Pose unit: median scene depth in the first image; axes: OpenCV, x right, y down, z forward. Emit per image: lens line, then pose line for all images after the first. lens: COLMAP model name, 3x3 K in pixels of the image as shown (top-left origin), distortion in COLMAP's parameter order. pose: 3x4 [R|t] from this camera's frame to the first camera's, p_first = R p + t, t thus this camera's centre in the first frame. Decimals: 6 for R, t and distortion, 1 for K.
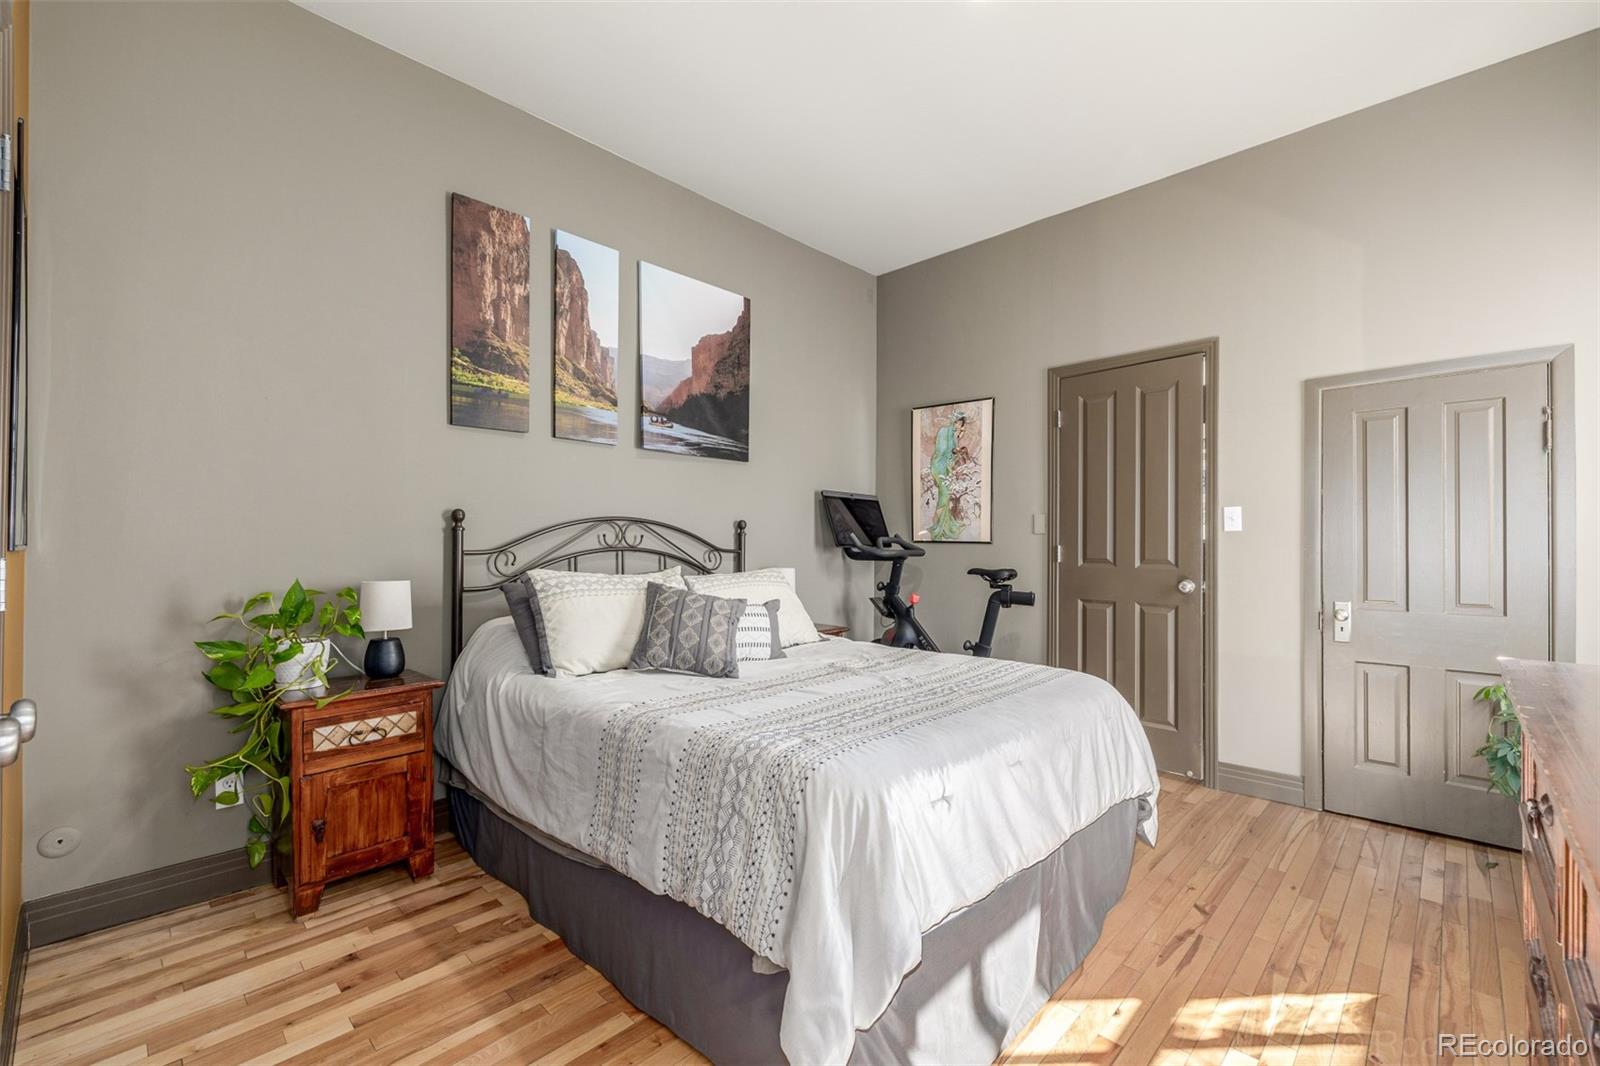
lens RADIAL K [[673.6, 0, 790.8], [0, 673.6, 537.4], [0, 0, 1]] dist [-0.000575, -0.000161]
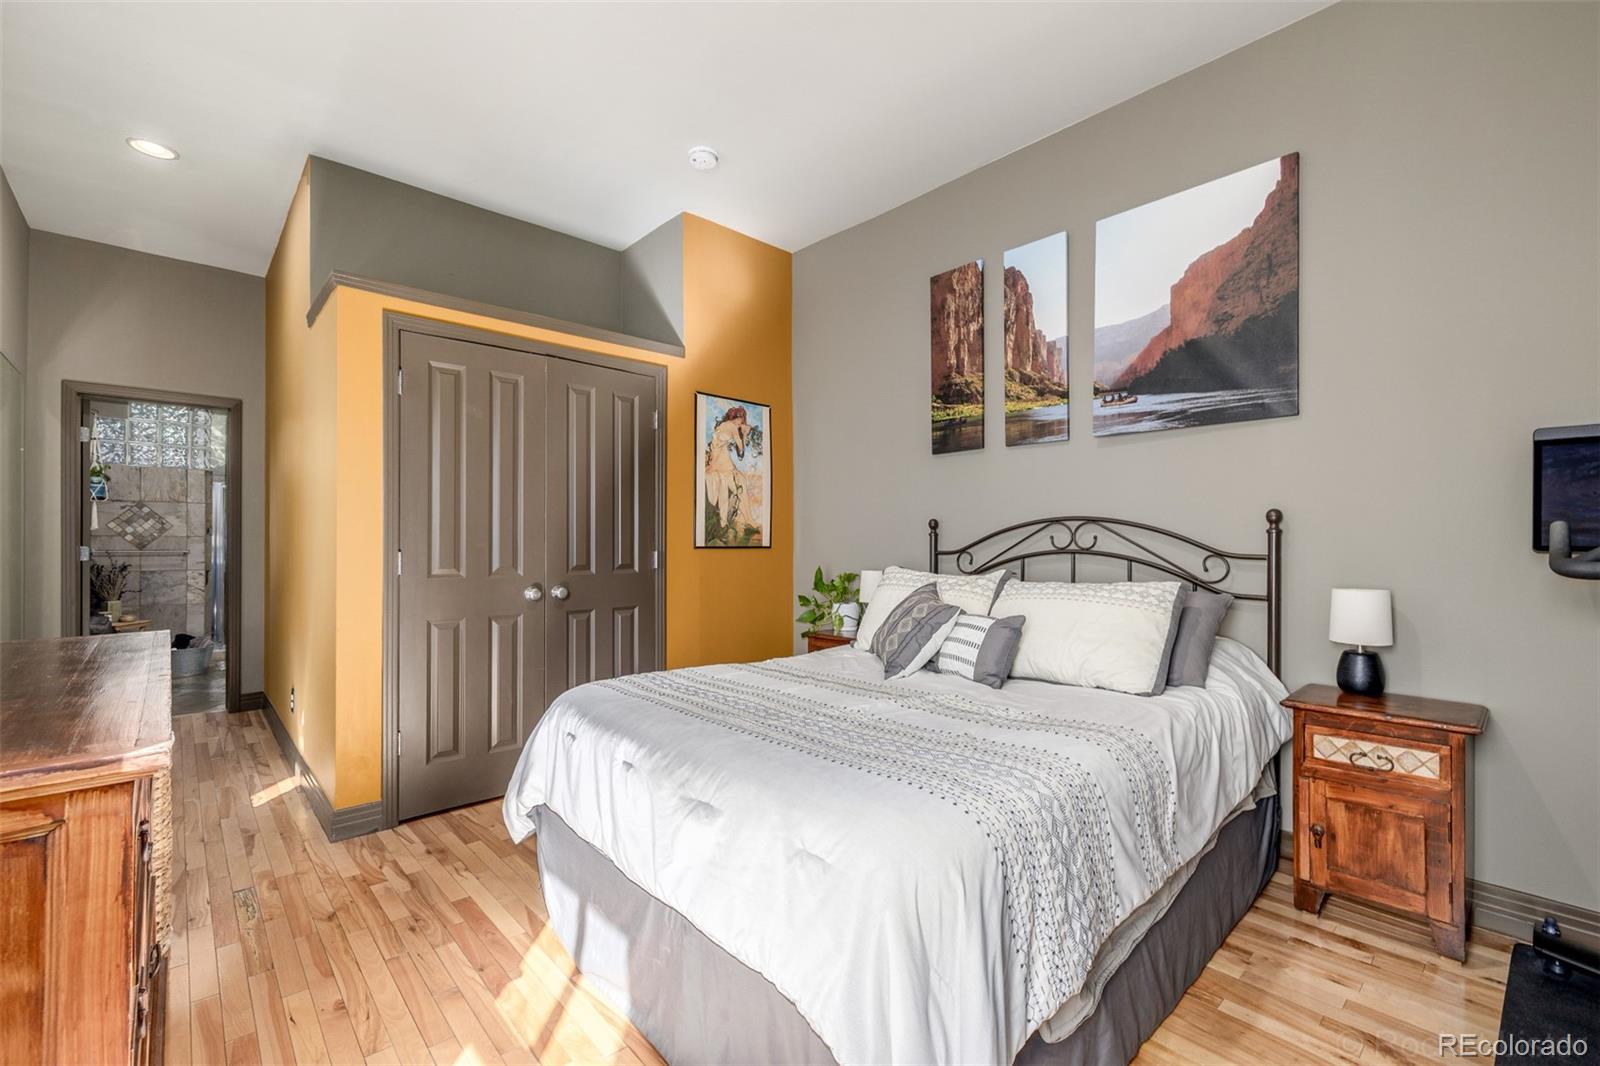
lens RADIAL K [[673.6, 0, 789.6], [0, 673.6, 542.9], [0, 0, 1]] dist [-0.000575, -0.000161]
pose [[-0.063190, -0.000808, -0.998001, 0.700251], [0.008786, 0.999960, -0.001366, 0.003261], [0.997963, -0.008855, -0.063180, 0.681721]]
